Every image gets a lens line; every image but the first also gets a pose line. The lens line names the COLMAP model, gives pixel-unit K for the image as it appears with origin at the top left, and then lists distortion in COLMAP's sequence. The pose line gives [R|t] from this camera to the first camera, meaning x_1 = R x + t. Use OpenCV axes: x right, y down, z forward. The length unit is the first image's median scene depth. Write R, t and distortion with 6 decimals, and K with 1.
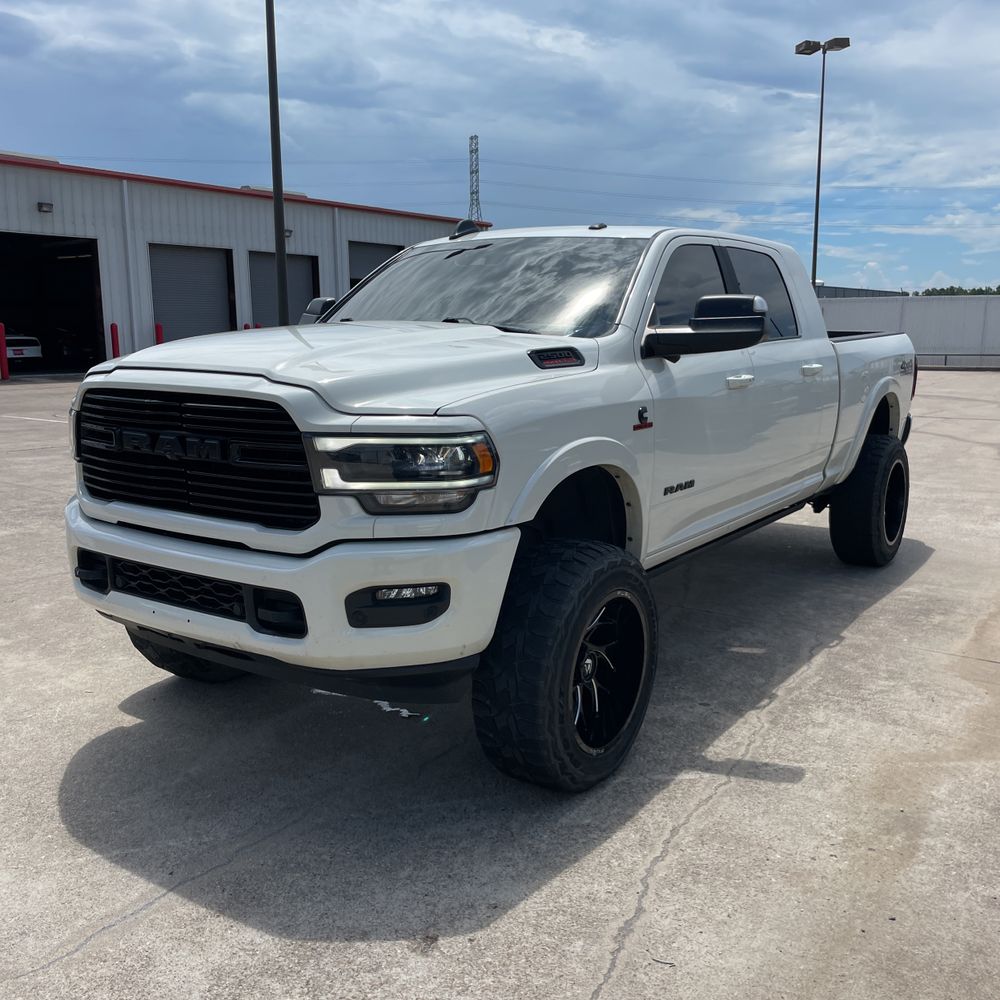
lens RADIAL K [[1000.9, 0, 496.8], [0, 1000.9, 509.6], [0, 0, 1]] dist [0.073796, -0.099126]
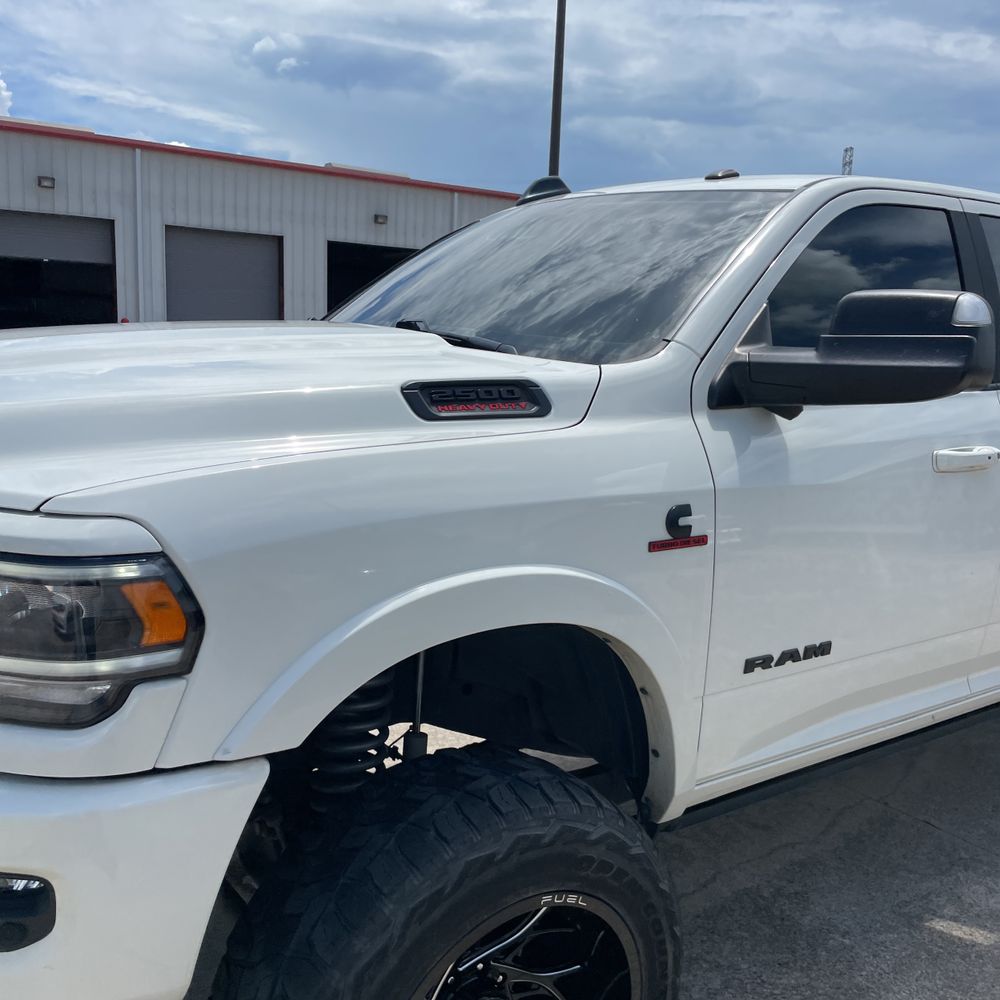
lens RADIAL K [[1012.0, 0, 500.0], [0, 1012.0, 500.0], [0, 0, 1]] dist [0.075359, -0.100726]
pose [[0.943441, 0.089241, -0.319304, 0.229450], [-0.098146, 0.995101, -0.011872, -0.093096], [0.316680, 0.042539, 0.947578, 0.508284]]
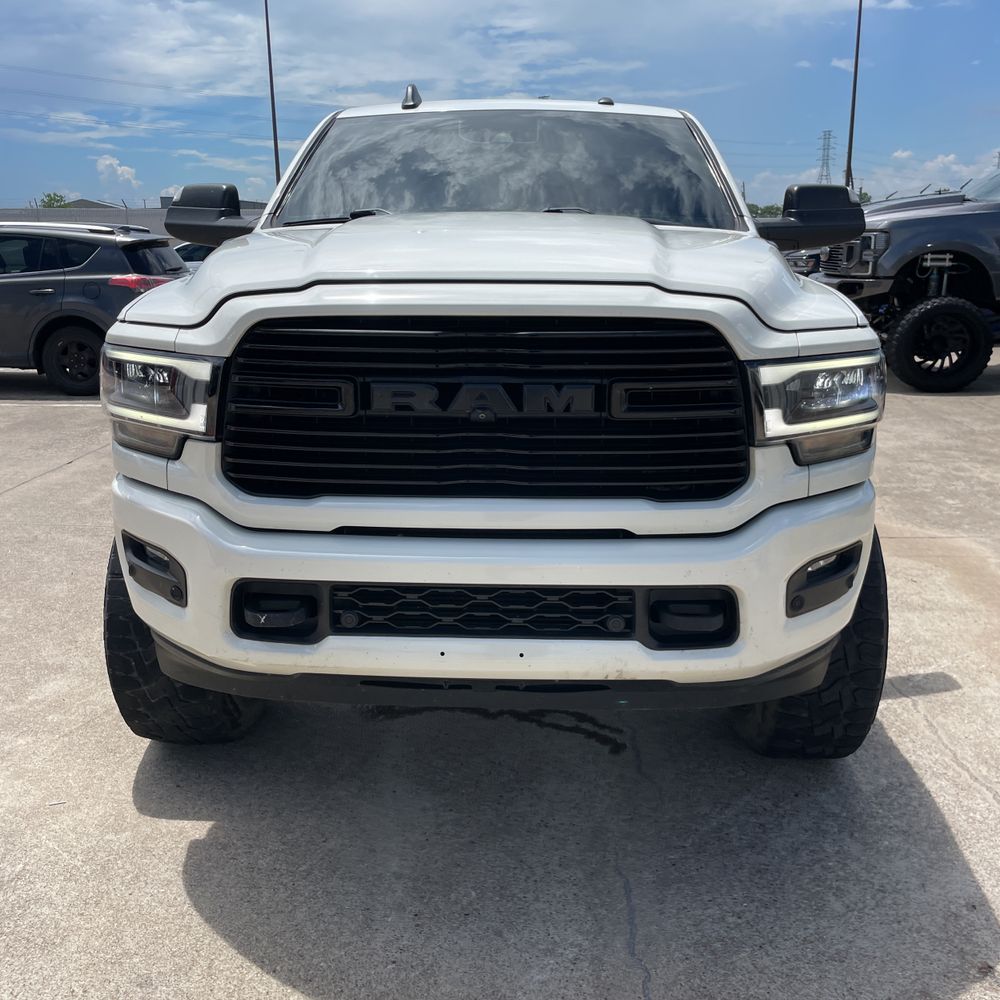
lens RADIAL K [[1012.0, 0, 500.0], [0, 1012.0, 500.0], [0, 0, 1]] dist [0.075359, -0.100726]
pose [[0.845650, -0.135533, 0.516243, -0.576450], [0.098711, 0.990251, 0.098280, -0.054062], [-0.524531, -0.032152, 0.850784, 0.379972]]
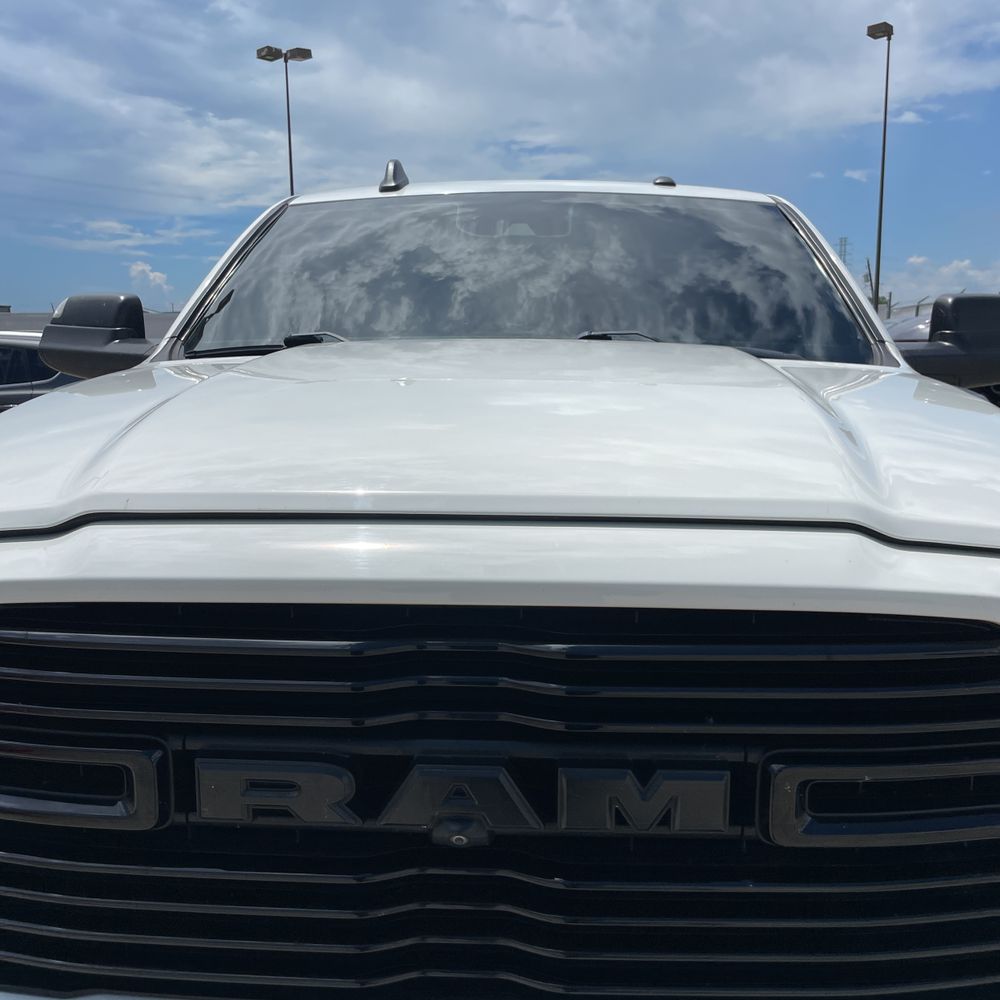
lens RADIAL K [[1020.2, 0, 500.8], [0, 1020.2, 497.2], [0, 0, 1]] dist [0.076466, -0.114707]
pose [[0.855836, -0.080451, 0.510952, -0.392510], [0.095046, 0.995470, -0.002462, -0.124366], [-0.508439, 0.050671, 0.859606, 0.655673]]
